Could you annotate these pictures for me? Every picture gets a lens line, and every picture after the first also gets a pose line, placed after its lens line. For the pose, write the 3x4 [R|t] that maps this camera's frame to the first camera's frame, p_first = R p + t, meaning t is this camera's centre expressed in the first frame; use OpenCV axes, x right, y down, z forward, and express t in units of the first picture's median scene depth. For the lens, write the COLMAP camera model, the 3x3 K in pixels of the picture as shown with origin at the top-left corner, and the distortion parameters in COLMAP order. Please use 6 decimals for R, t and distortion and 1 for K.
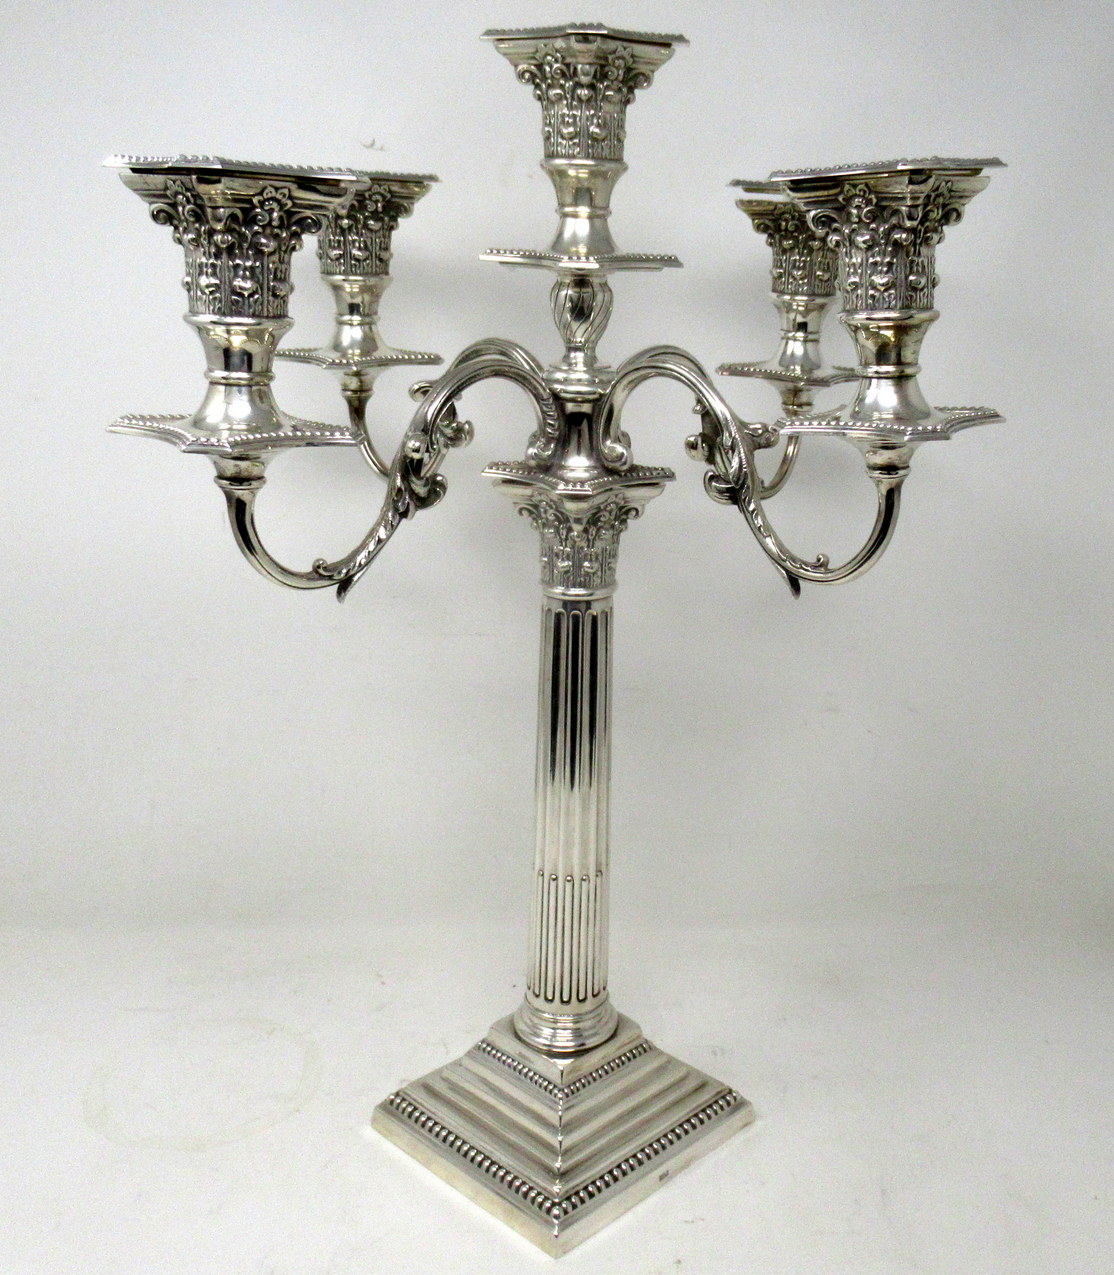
lens RADIAL K [[1344.7, 0, 710.3], [0, 1344.7, 574.1], [0, 0, 1]] dist [0.008906, -0.017661]
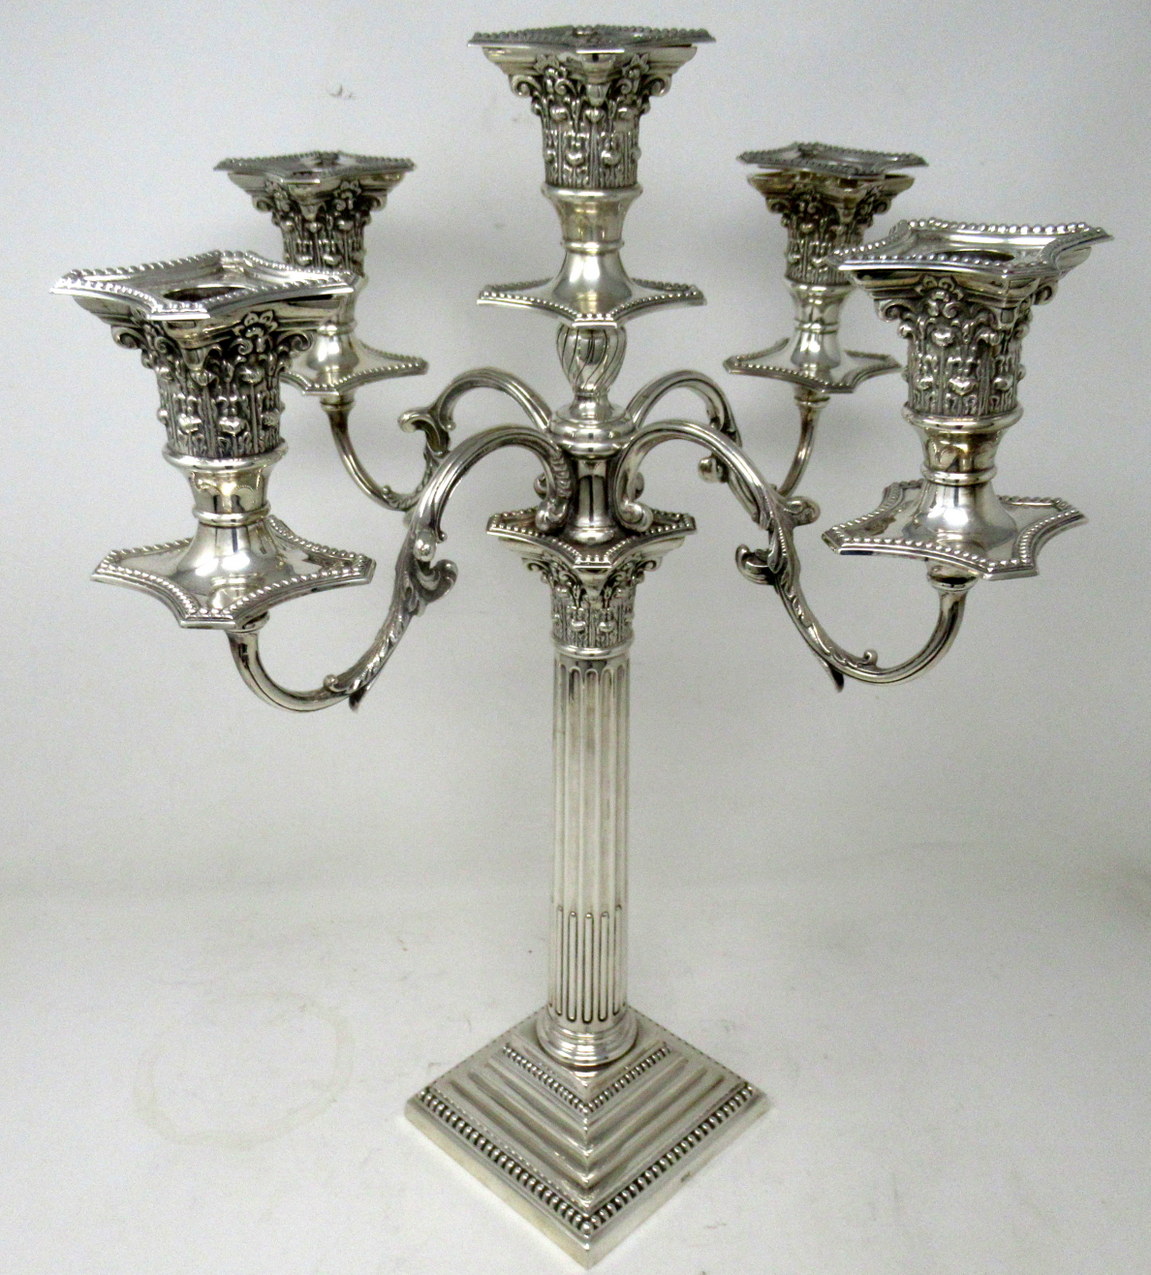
lens RADIAL K [[1274.5, 0, 620.7], [0, 1274.5, 638.5], [0, 0, 1]] dist [-0.004628, -0.013520]
pose [[0.999592, -0.019923, -0.020453, -0.066547], [0.023953, 0.974988, 0.220962, -0.210080], [0.015539, -0.221361, 0.975068, 0.142446]]
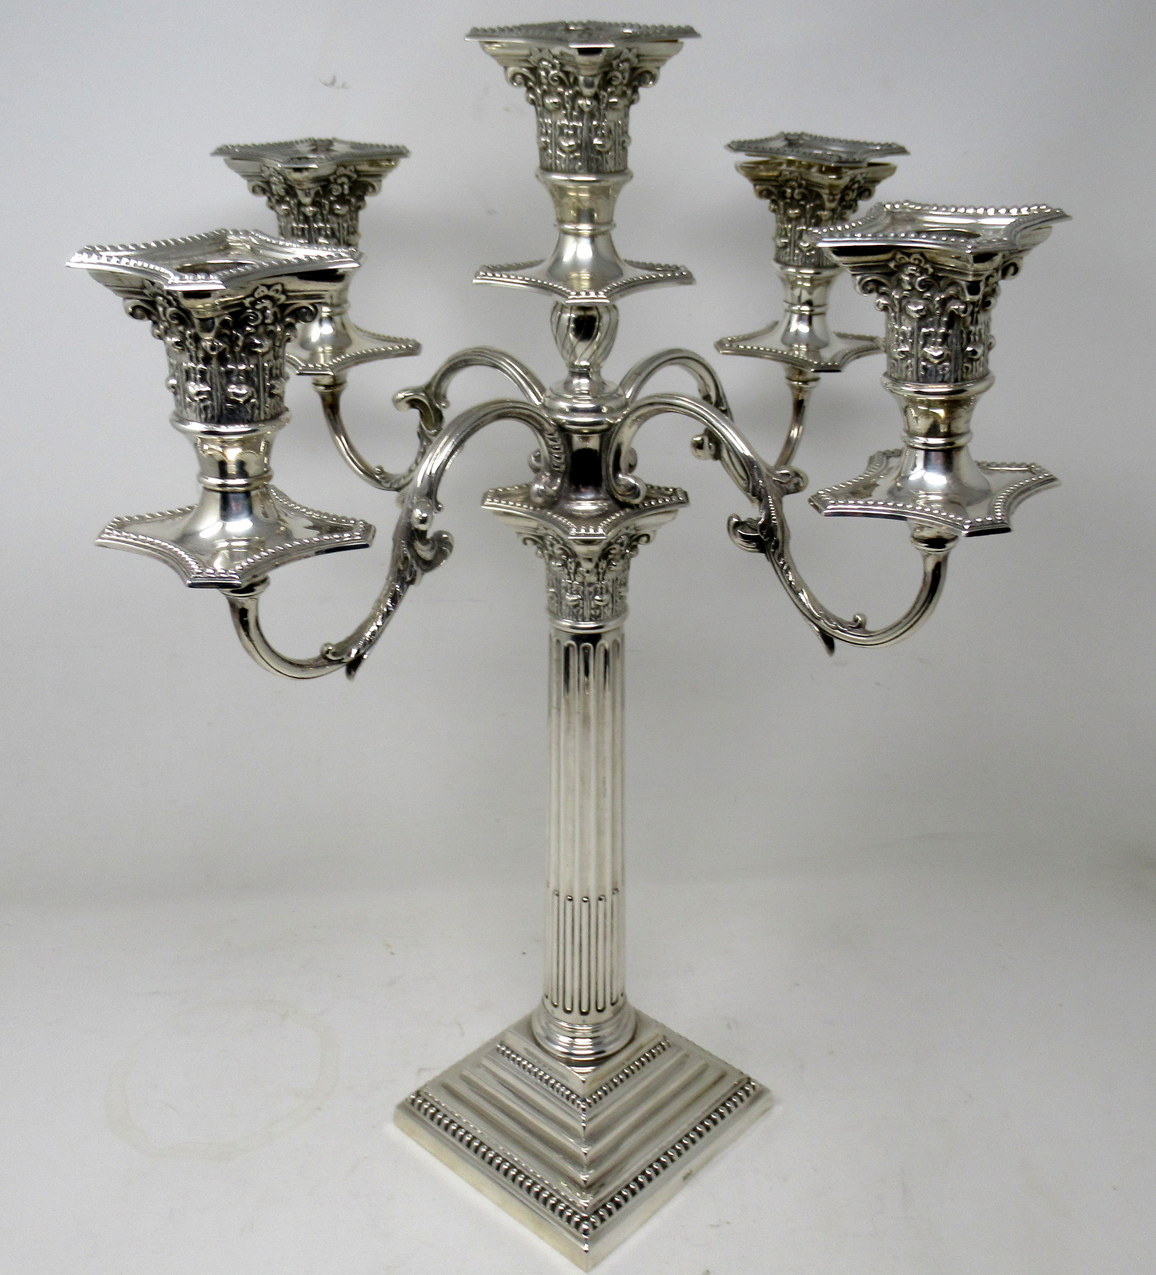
lens RADIAL K [[1374.9, 0, 673.2], [0, 1374.9, 553.8], [0, 0, 1]] dist [-0.004311, -0.009855]
pose [[0.999278, -0.029836, 0.023520, -0.065736], [0.026041, 0.988672, 0.147813, -0.193877], [-0.027664, -0.147094, 0.988736, 0.053576]]
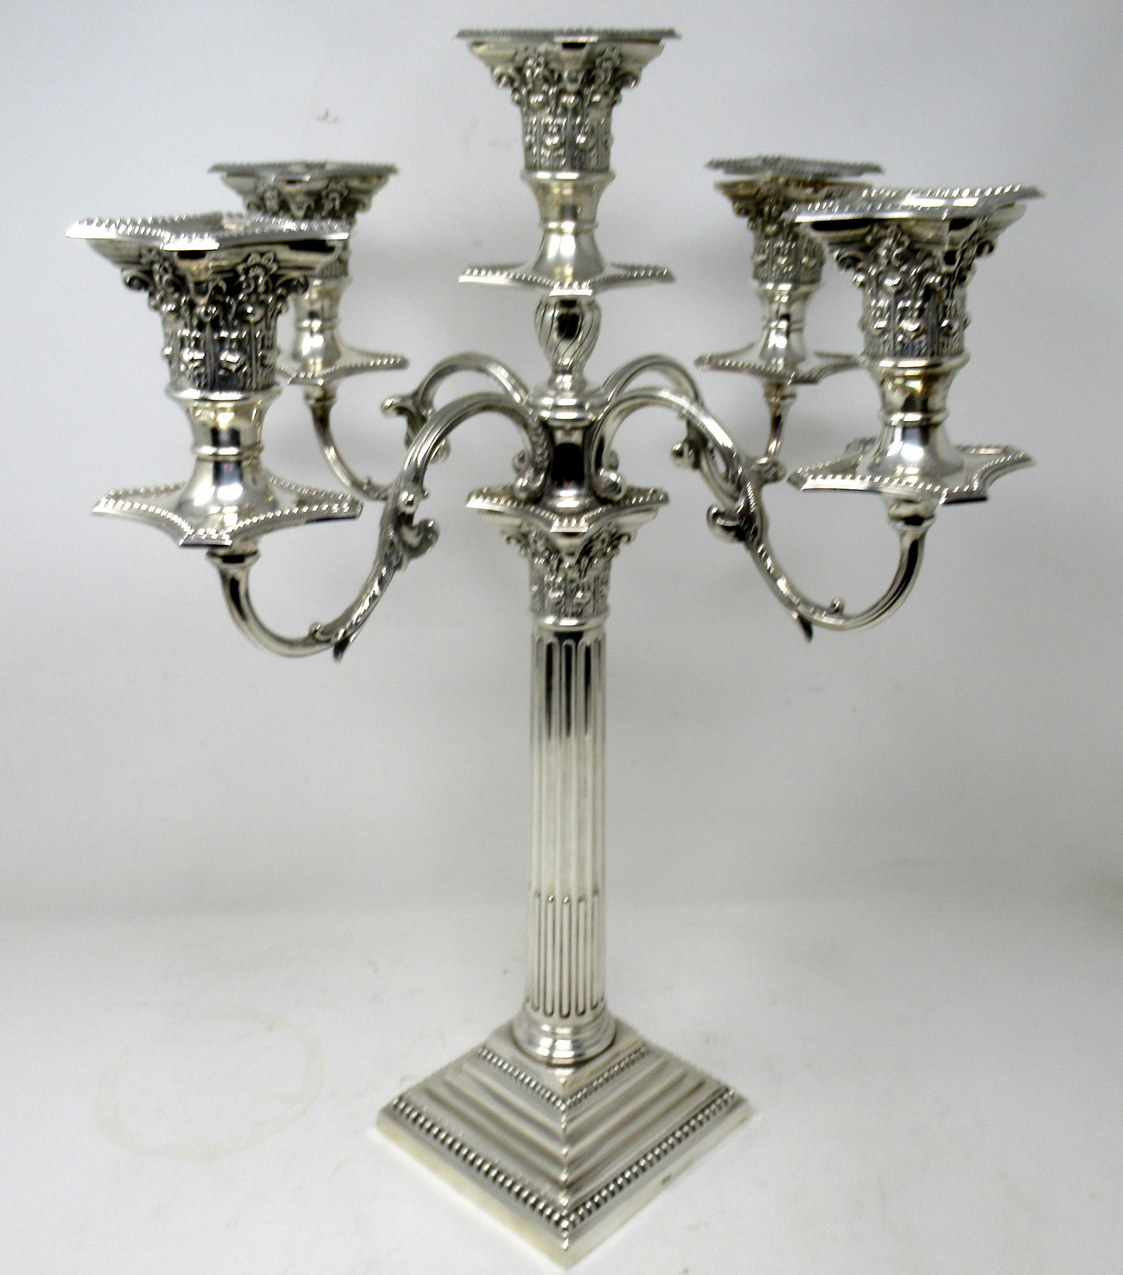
lens RADIAL K [[1336.6, 0, 624.5], [0, 1336.6, 606.8], [0, 0, 1]] dist [0.000636, -0.009859]
pose [[0.999624, -0.027188, 0.003480, -0.068448], [0.026575, 0.992427, 0.119930, -0.122052], [-0.006714, -0.119793, 0.992776, 0.052393]]
